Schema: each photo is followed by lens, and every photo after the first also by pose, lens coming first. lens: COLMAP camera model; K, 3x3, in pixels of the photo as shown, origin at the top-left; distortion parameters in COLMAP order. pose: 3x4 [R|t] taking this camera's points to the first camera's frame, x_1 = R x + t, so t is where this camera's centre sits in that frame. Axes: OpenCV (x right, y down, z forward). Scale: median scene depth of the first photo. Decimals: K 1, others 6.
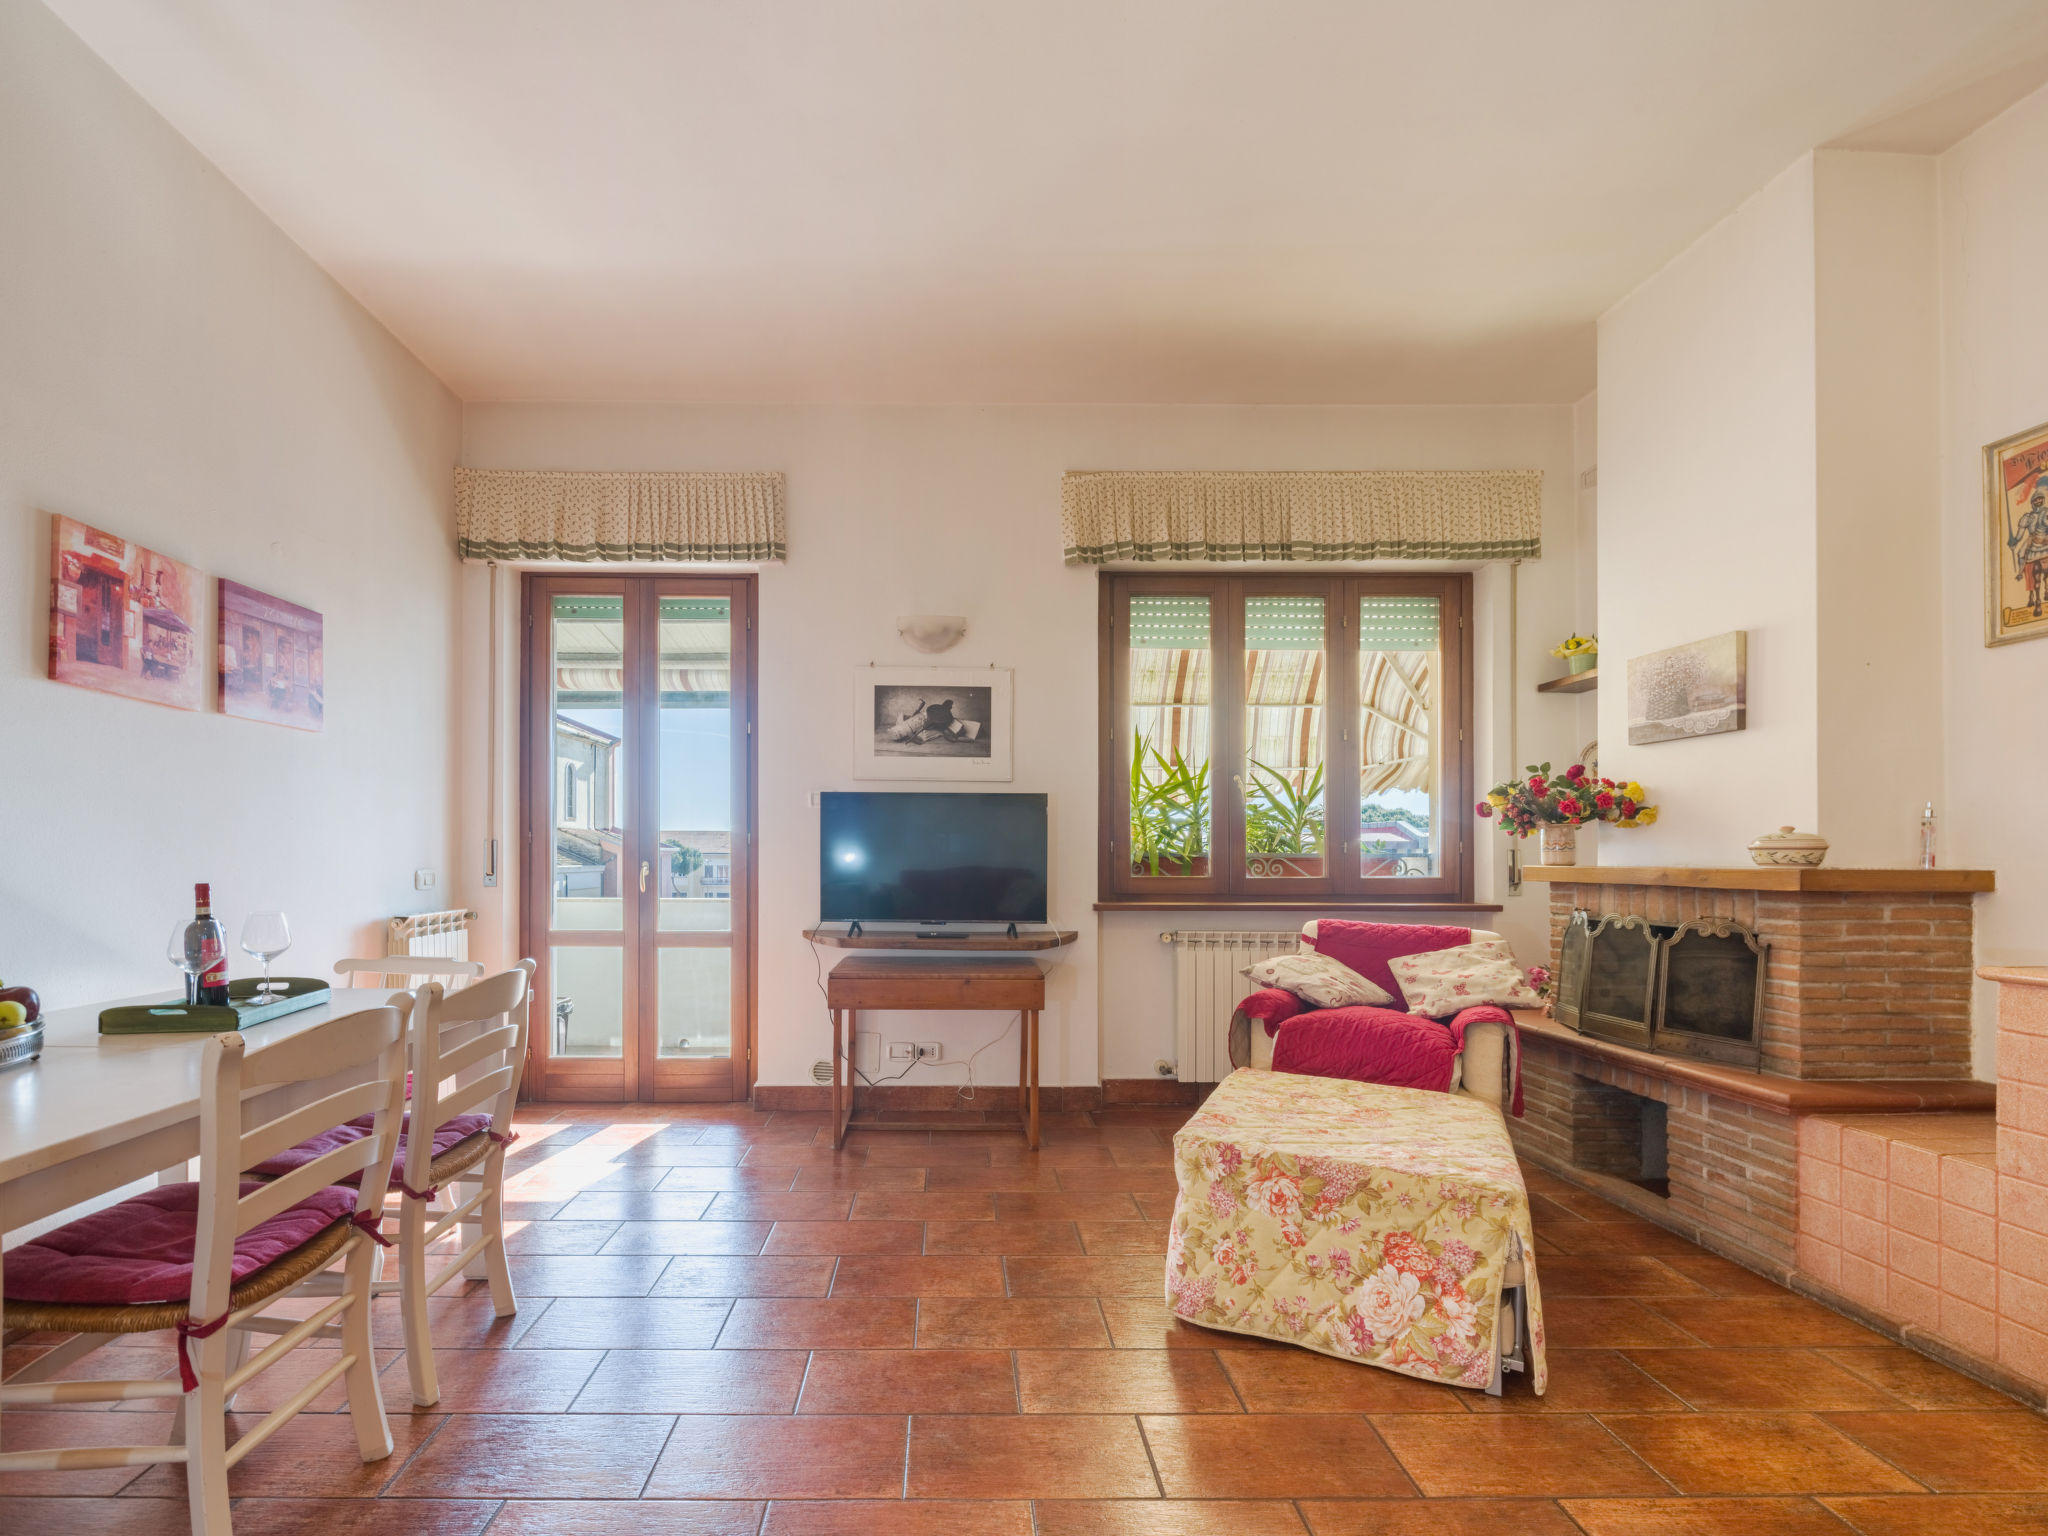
lens RADIAL K [[878.3, 0, 973.8], [0, 878.3, 827.1], [0, 0, 1]] dist [0.002156, -0.001552]
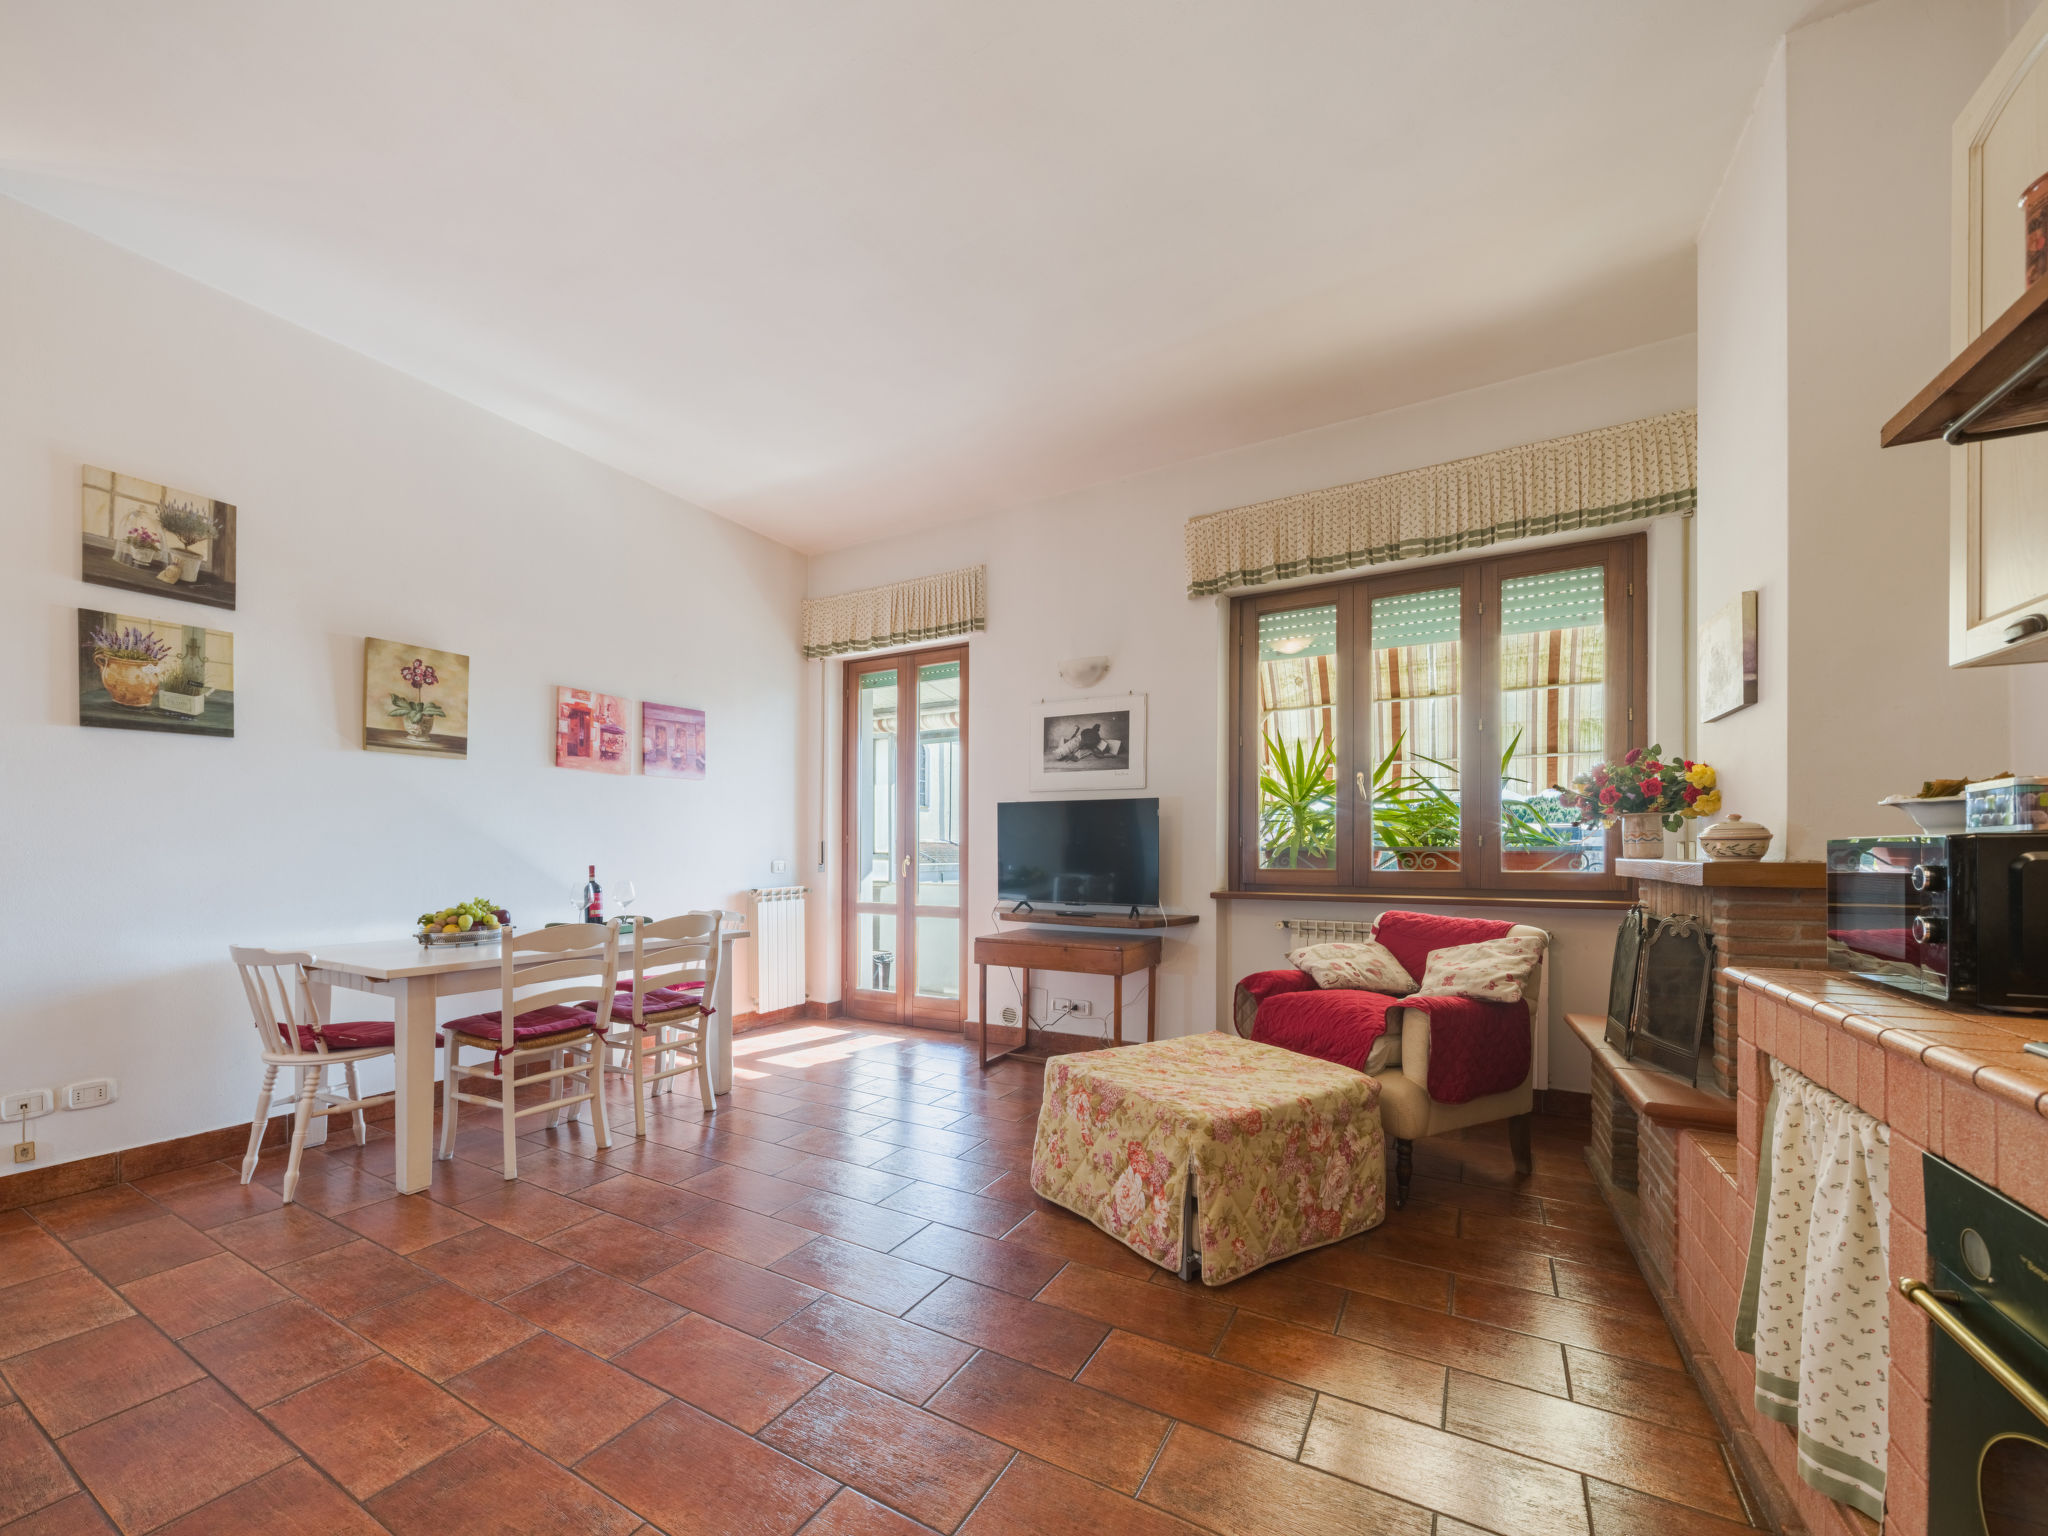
lens RADIAL K [[837.7, 0, 1000.7], [0, 837.7, 816.4], [0, 0, 1]] dist [0.002149, -0.000458]
pose [[0.851450, -0.024728, -0.523853, 0.477088], [0.019612, 0.999690, -0.015313, -0.000005], [0.524069, 0.002765, 0.851671, -0.073020]]
